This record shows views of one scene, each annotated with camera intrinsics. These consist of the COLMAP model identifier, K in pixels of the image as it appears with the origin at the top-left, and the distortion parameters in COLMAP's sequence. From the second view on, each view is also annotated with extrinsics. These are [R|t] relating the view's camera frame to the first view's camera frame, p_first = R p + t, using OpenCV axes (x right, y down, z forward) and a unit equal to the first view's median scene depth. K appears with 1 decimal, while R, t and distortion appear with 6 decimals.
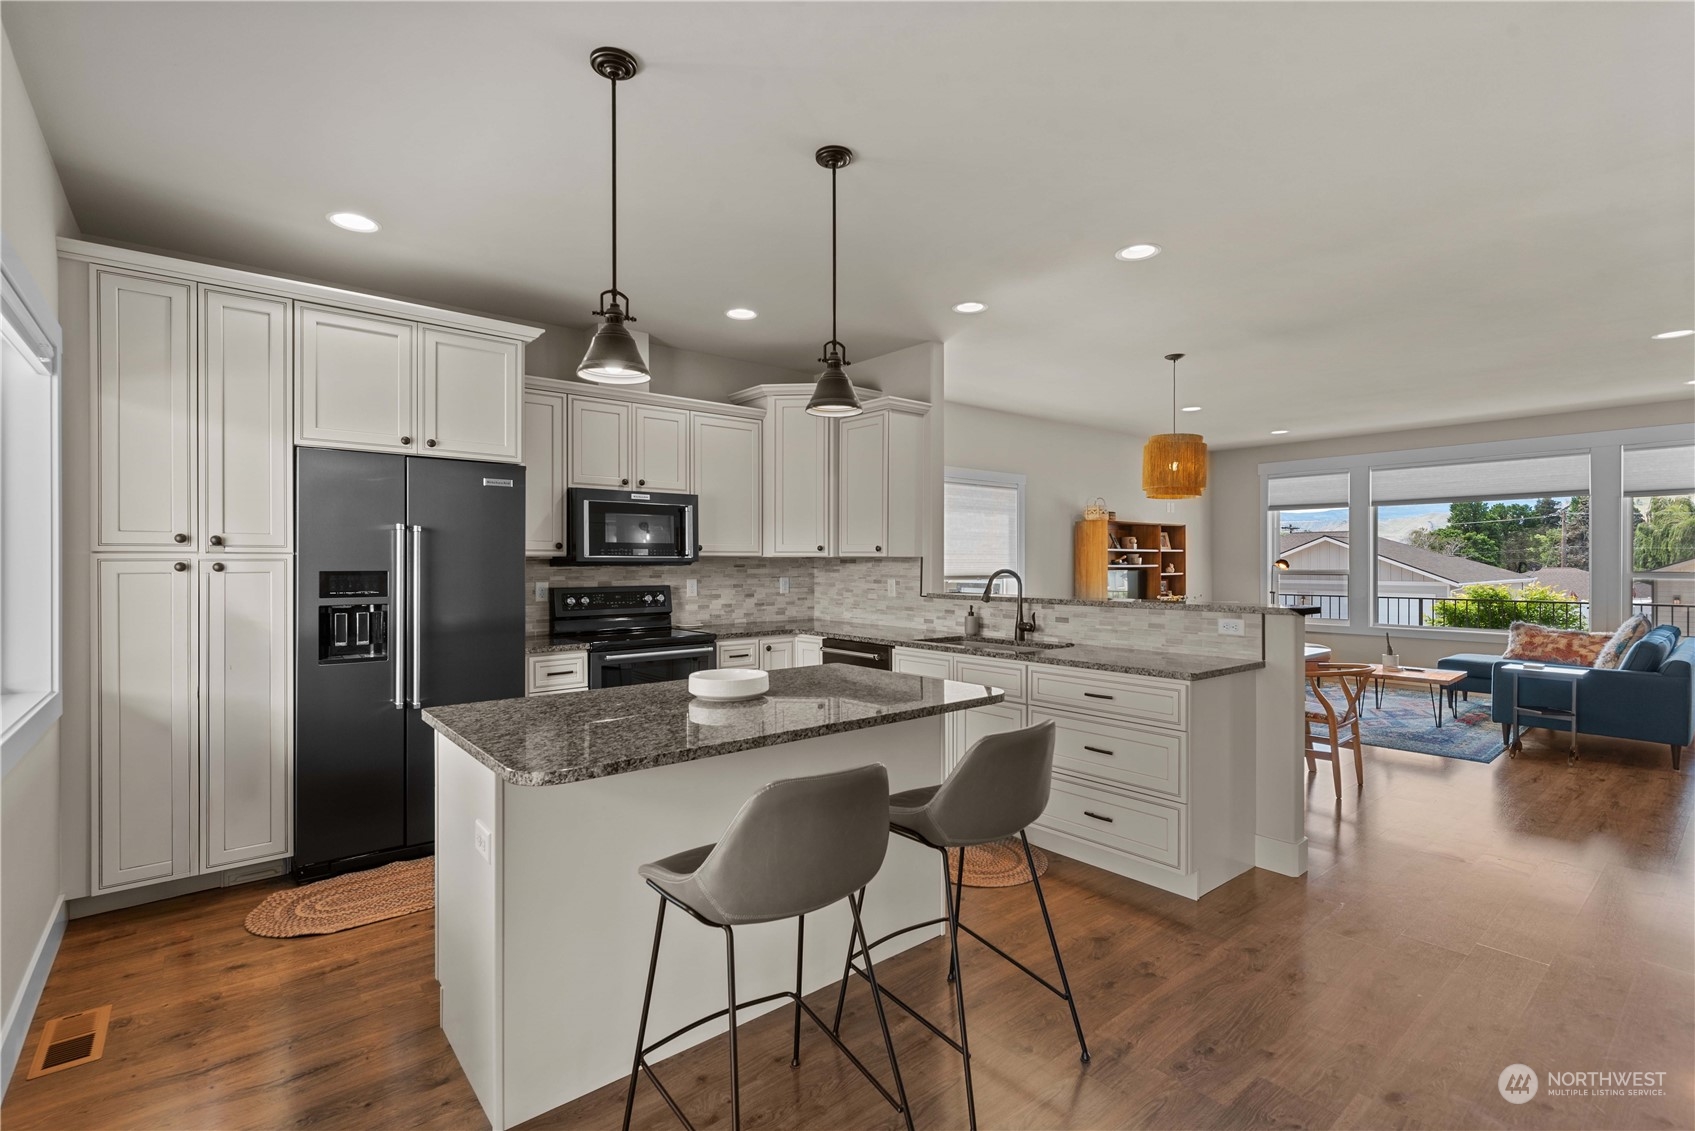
lens RADIAL K [[768.3, 0, 846.2], [0, 768.3, 560.4], [0, 0, 1]] dist [0.007520, -0.002035]
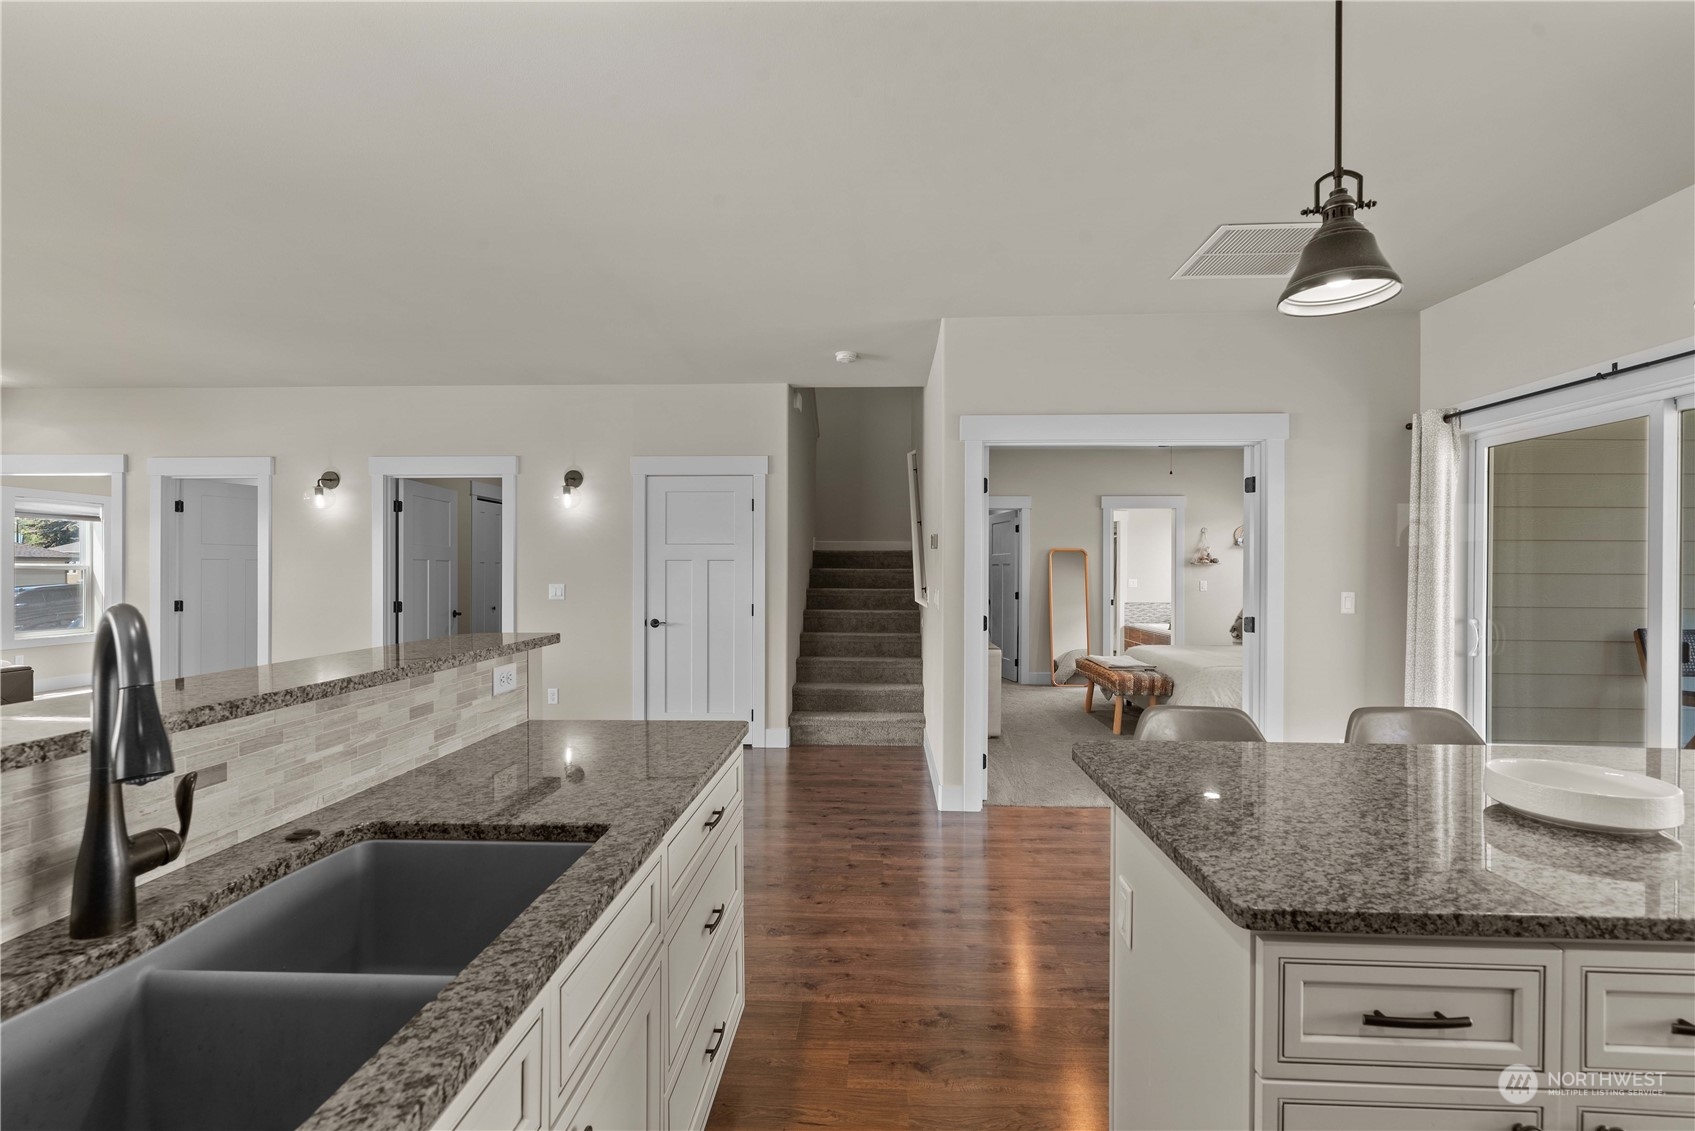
lens RADIAL K [[742.7, 0, 857.1], [0, 742.7, 577.9], [0, 0, 1]] dist [-0.000050, 0.000025]
pose [[-0.743947, -0.009134, 0.668176, -0.065146], [-0.003840, 0.999948, 0.009394, 0.001212], [-0.668228, 0.004423, -0.743944, 0.917471]]
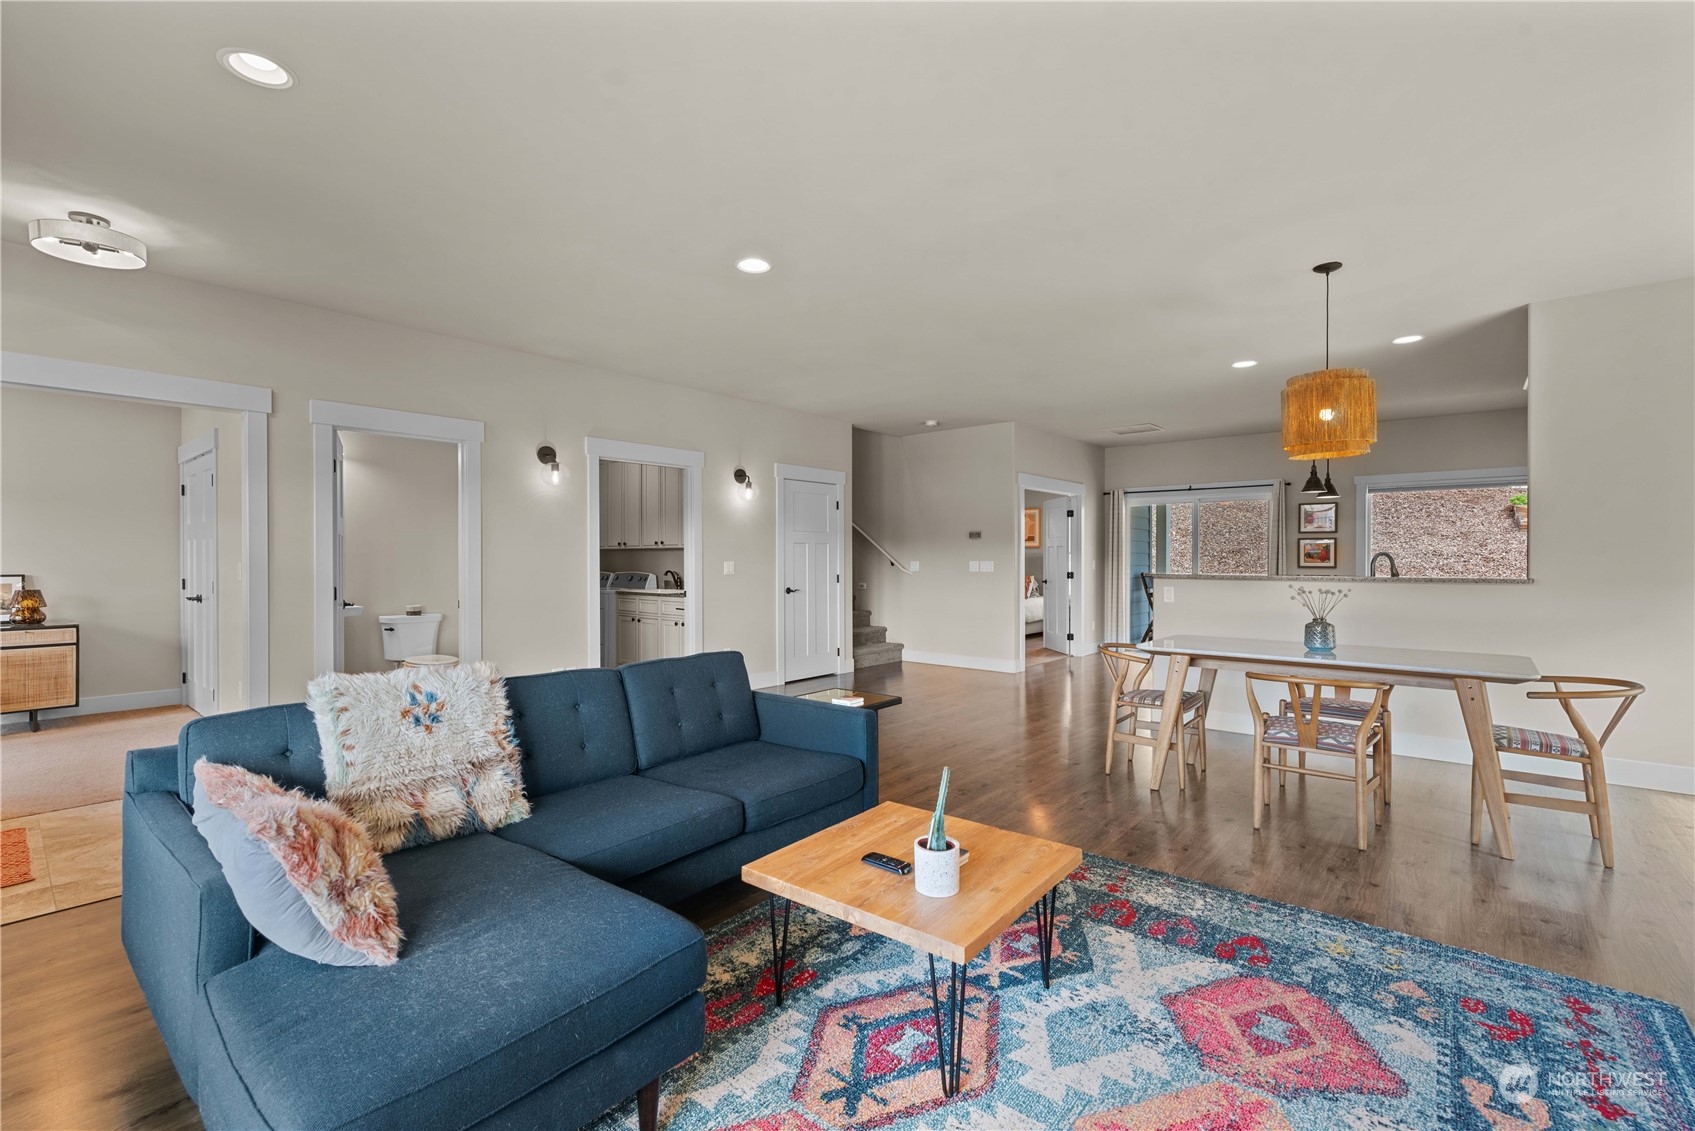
lens RADIAL K [[742.7, 0, 845.9], [0, 742.7, 567.7], [0, 0, 1]] dist [-0.000050, 0.000025]
pose [[-0.984879, 0.002591, -0.173226, 1.129389], [0.000705, 0.999940, 0.010953, 0.020477], [0.173244, 0.010666, -0.984821, 1.819710]]
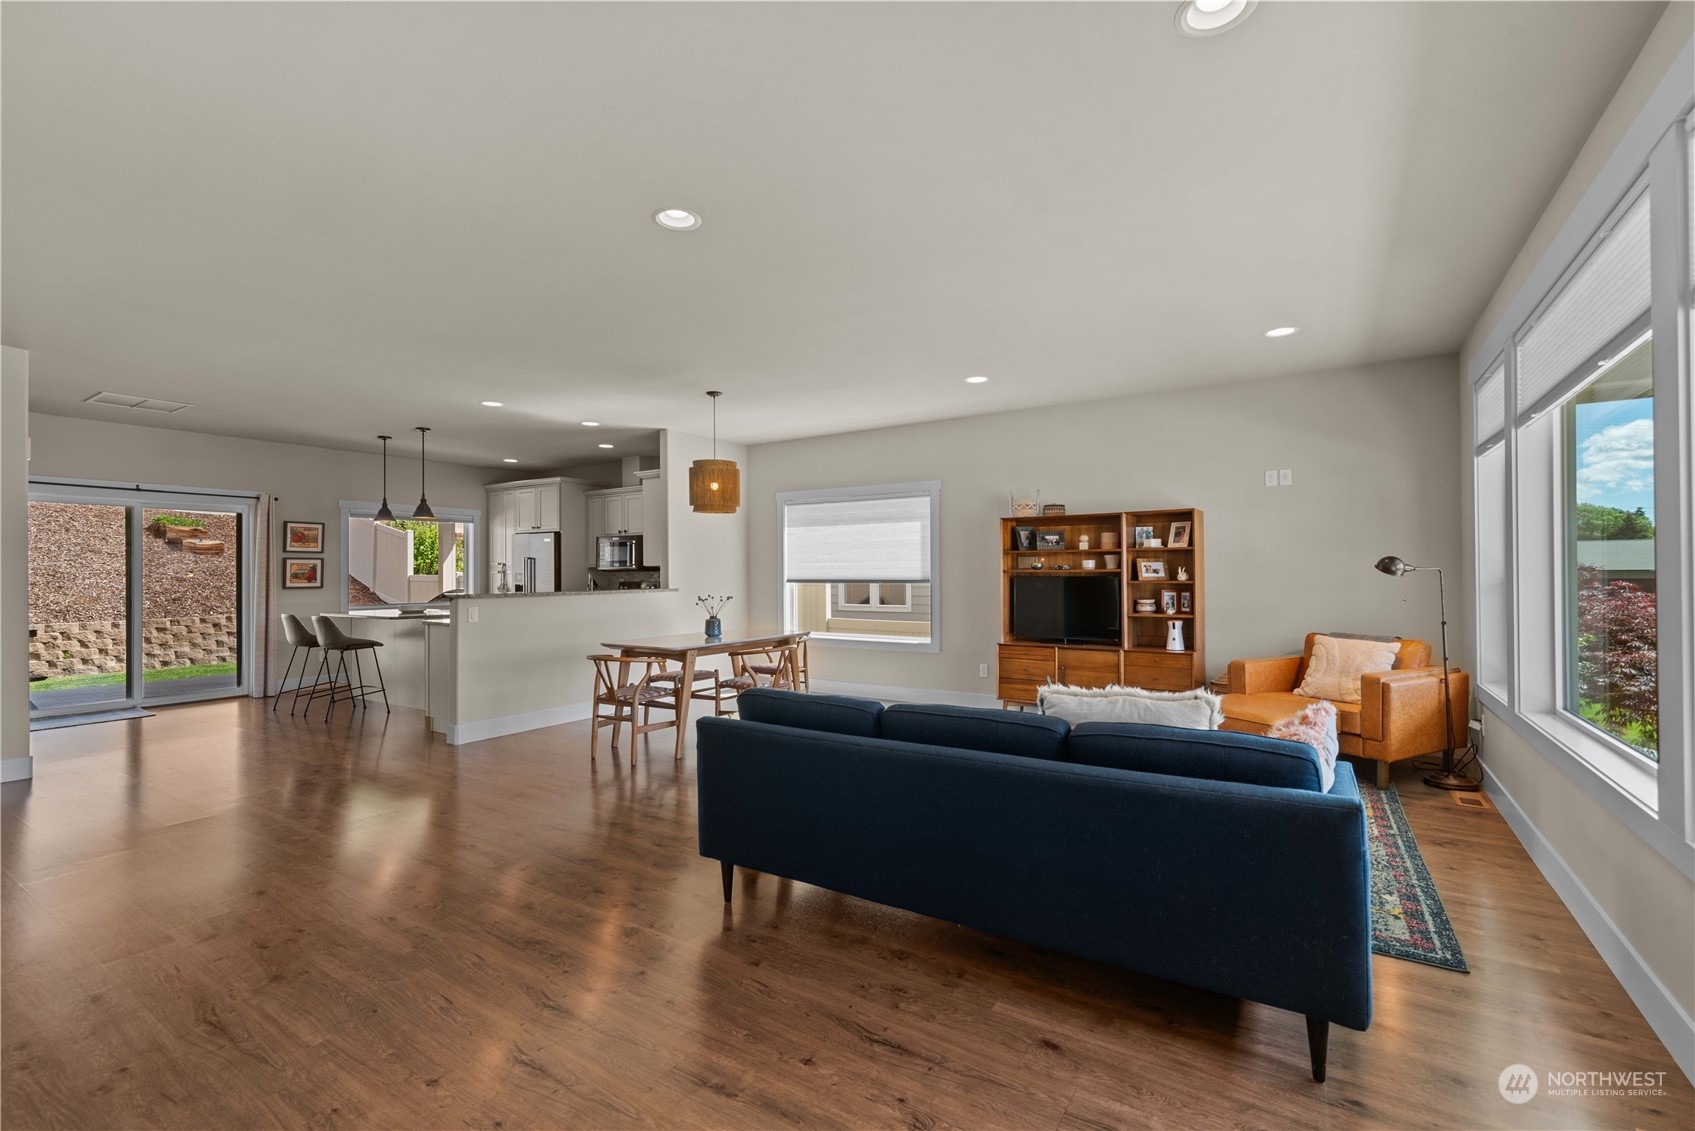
lens RADIAL K [[742.7, 0, 860.9], [0, 742.7, 566.0], [0, 0, 1]] dist [-0.000050, 0.000025]
pose [[0.302168, -0.008680, -0.953215, 1.761512], [0.007760, 0.999948, -0.006645, 0.010189], [0.953223, -0.005389, 0.302220, 0.971603]]
